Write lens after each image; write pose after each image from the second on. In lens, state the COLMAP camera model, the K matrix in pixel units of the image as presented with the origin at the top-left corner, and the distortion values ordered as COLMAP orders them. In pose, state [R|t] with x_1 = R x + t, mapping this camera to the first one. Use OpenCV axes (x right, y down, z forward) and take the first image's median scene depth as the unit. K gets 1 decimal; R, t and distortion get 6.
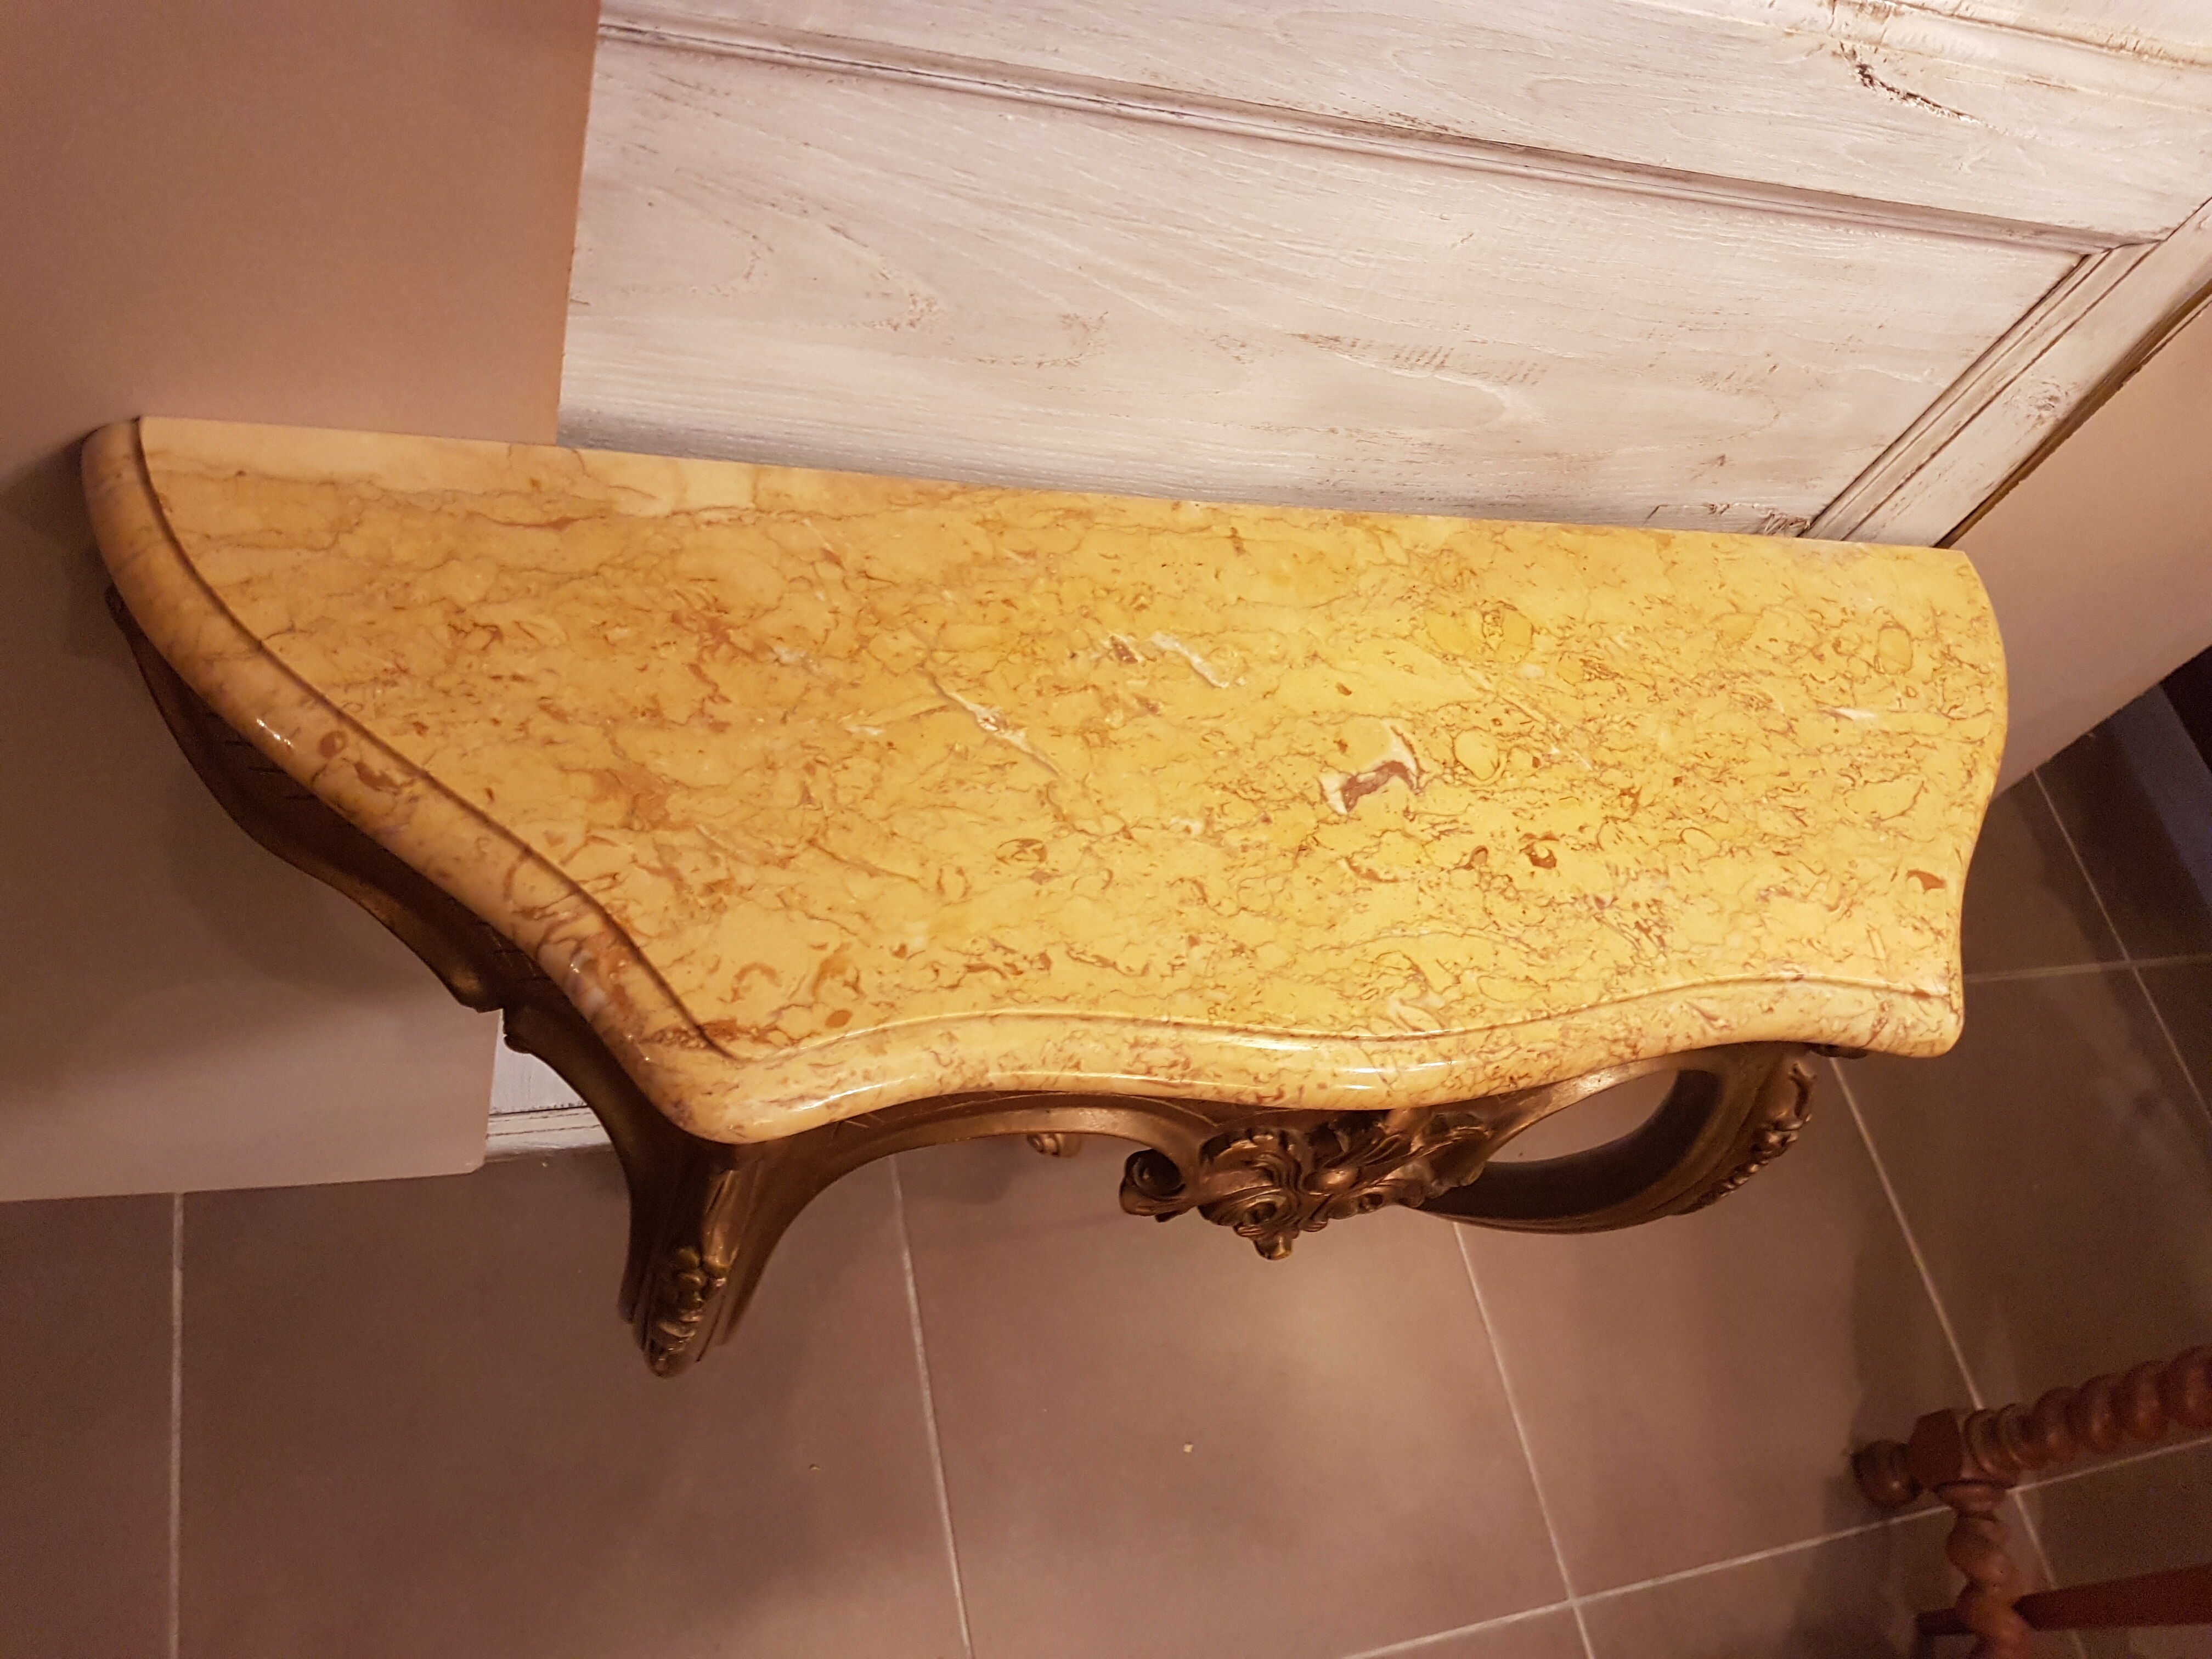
lens RADIAL K [[1747.1, 0, 1113.1], [0, 1747.1, 832.9], [0, 0, 1]] dist [0.132848, -0.256699]
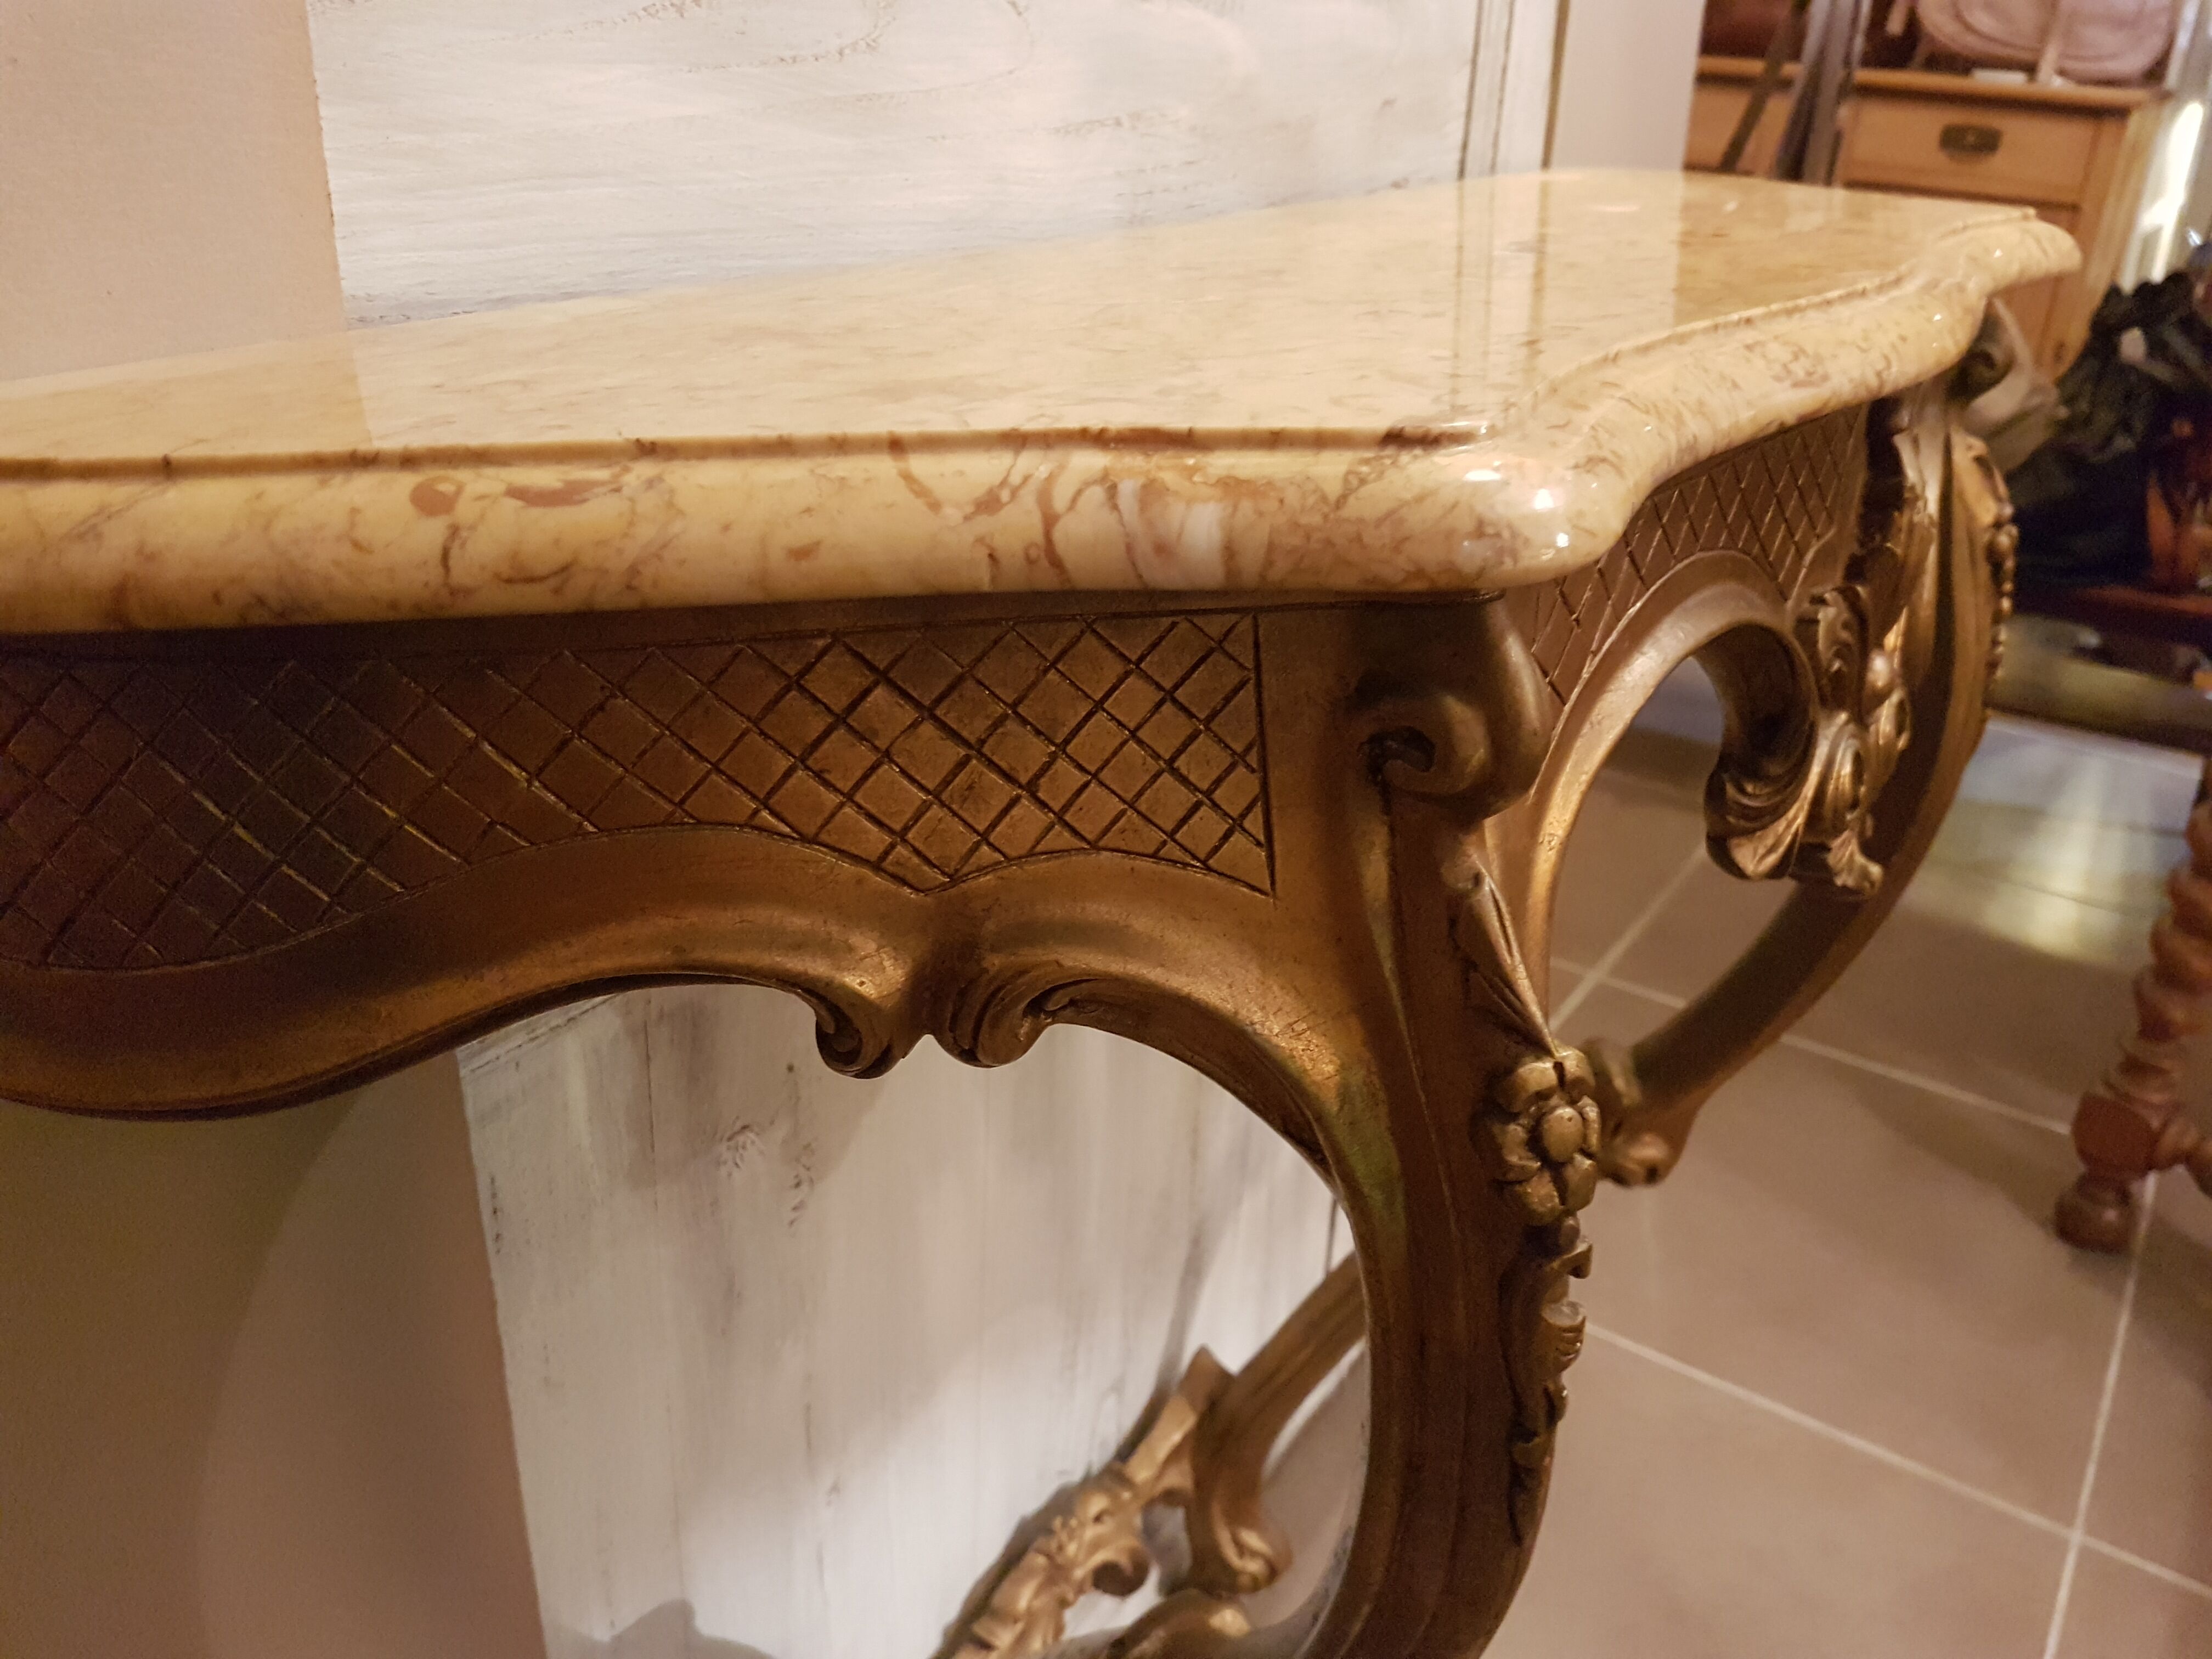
lens RADIAL K [[1770.2, 0, 1147.4], [0, 1770.2, 828.7], [0, 0, 1]] dist [0.144573, -0.276373]
pose [[0.690501, -0.556375, 0.462229, -0.530196], [0.696875, 0.682945, -0.218980, 0.228266], [-0.193842, 0.473322, 0.859297, 0.537421]]
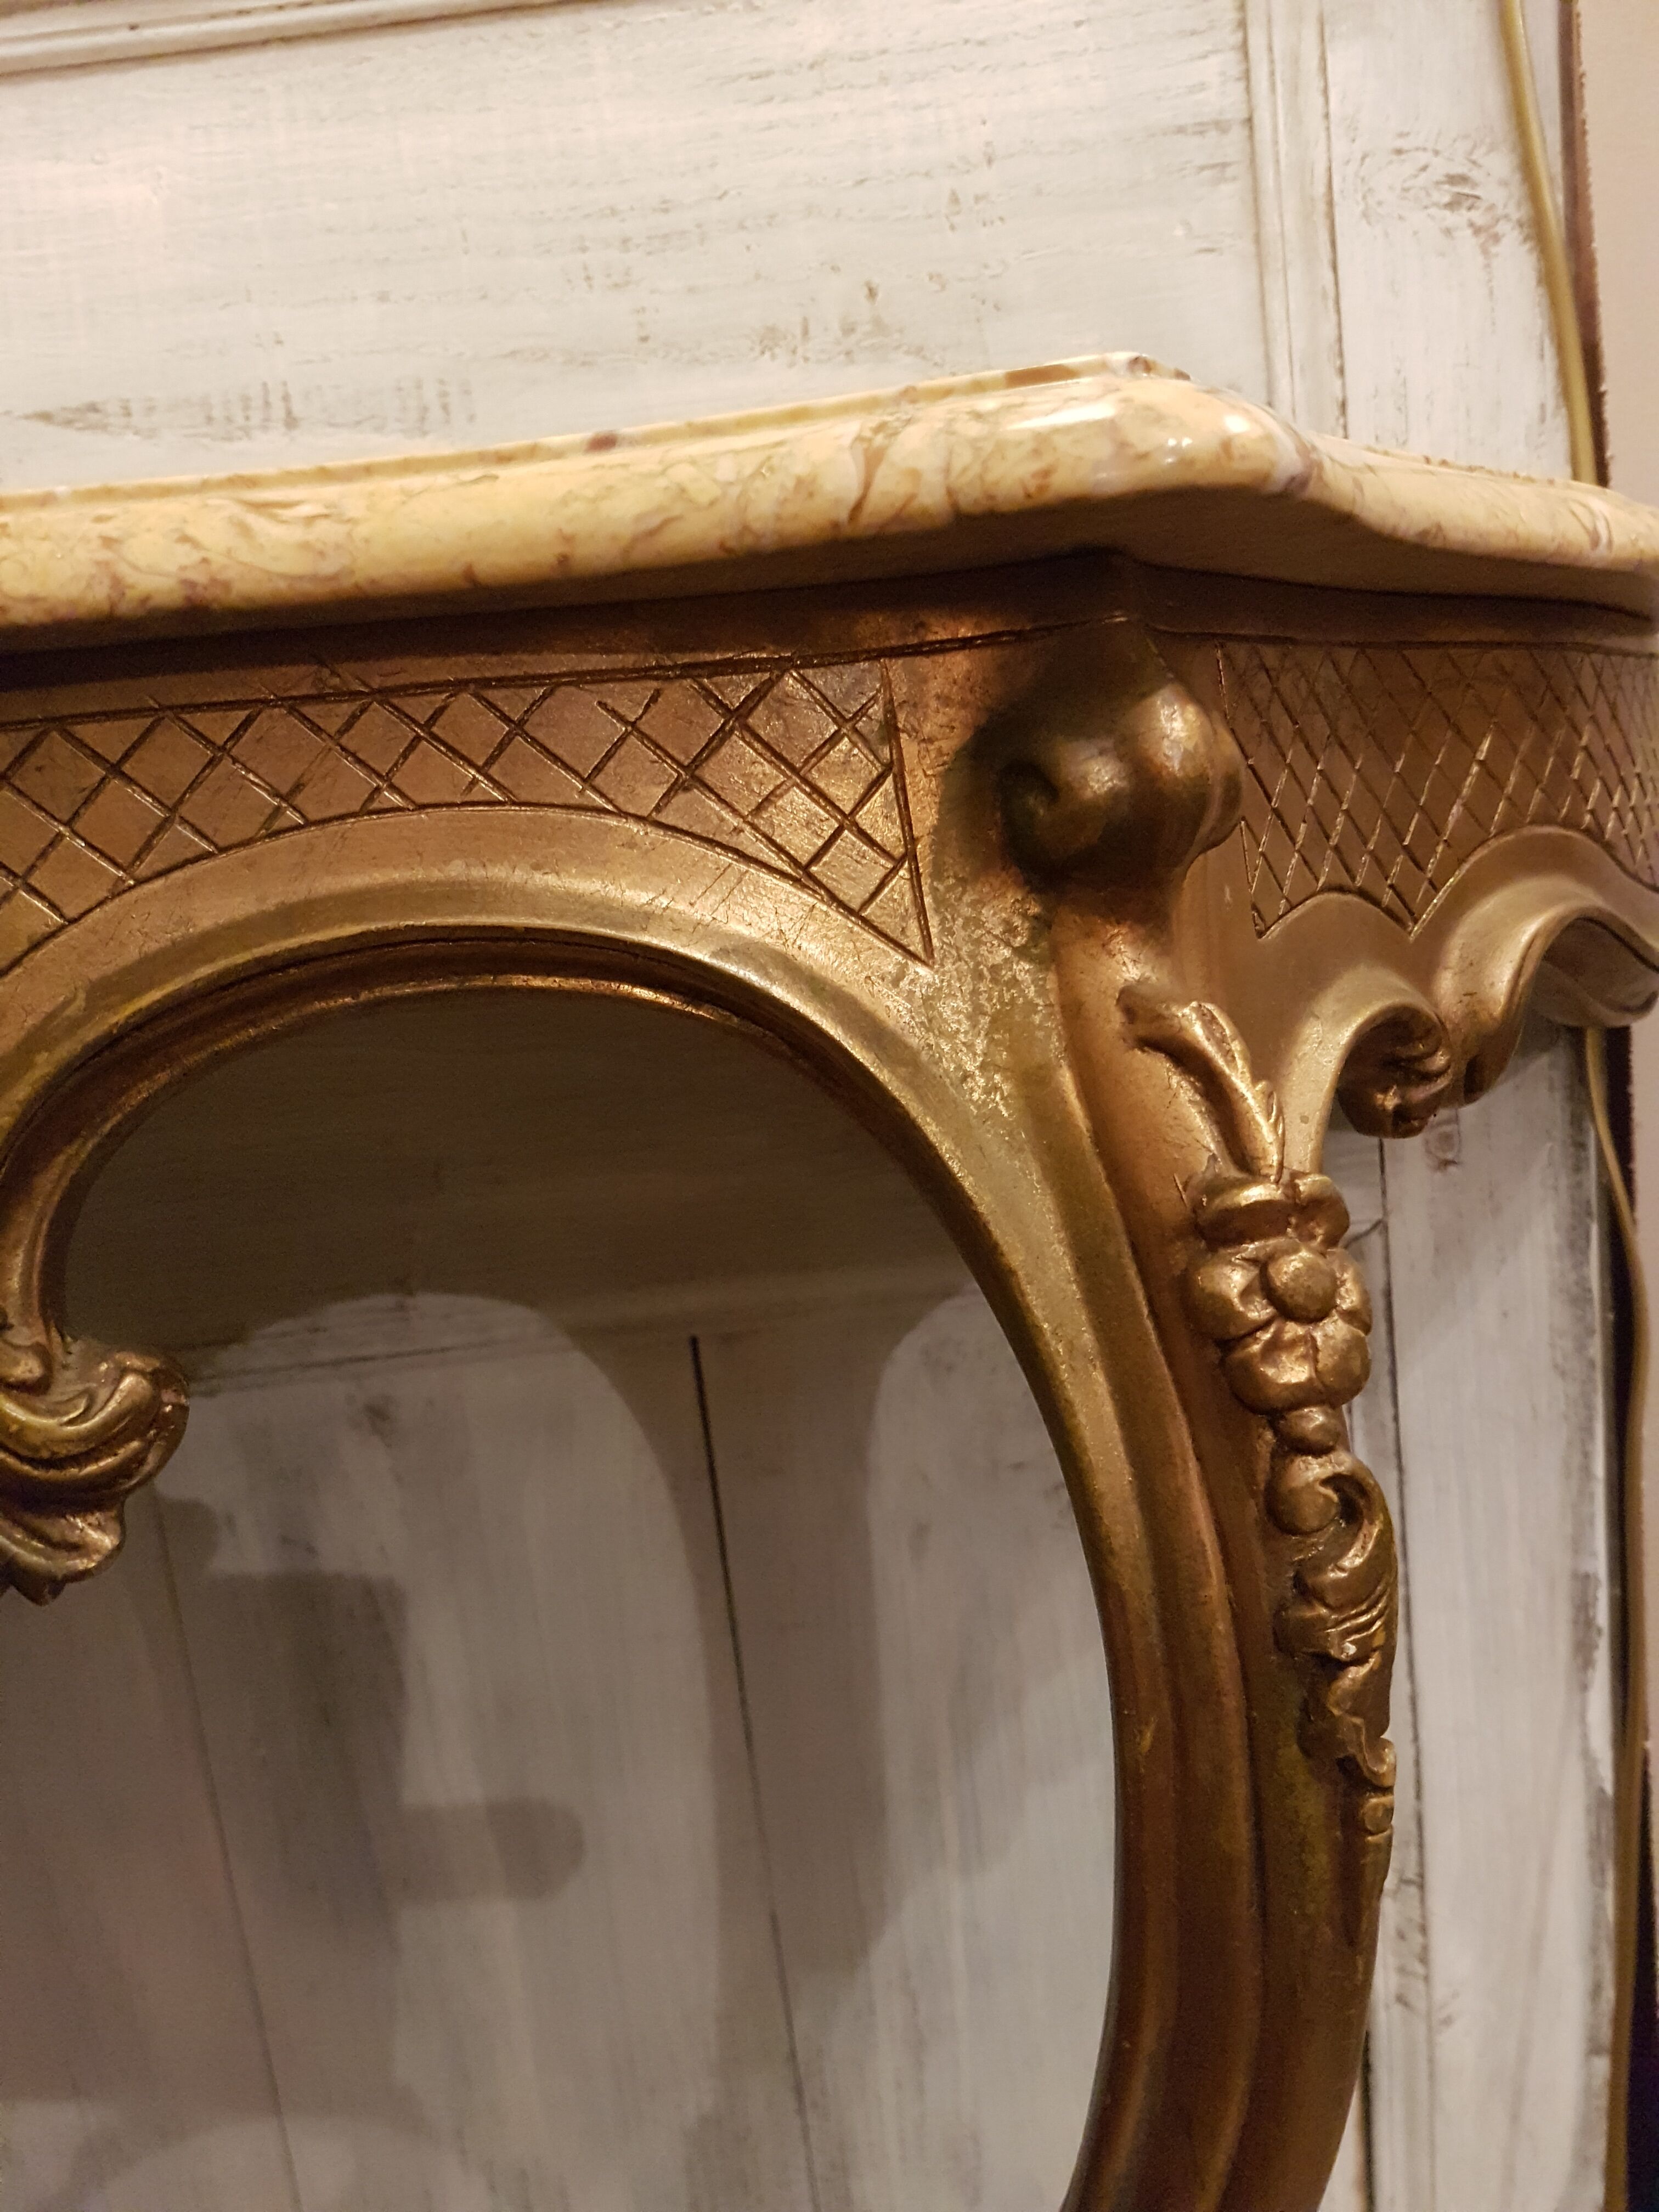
lens RADIAL K [[1770.2, 0, 842.9], [0, 1770.2, 1108.3], [0, 0, 1]] dist [0.050272, -0.131058]
pose [[0.876688, -0.381146, -0.293507, 0.559115], [0.027841, 0.649304, -0.760020, 0.508915], [0.480254, 0.658128, 0.579848, 1.051201]]
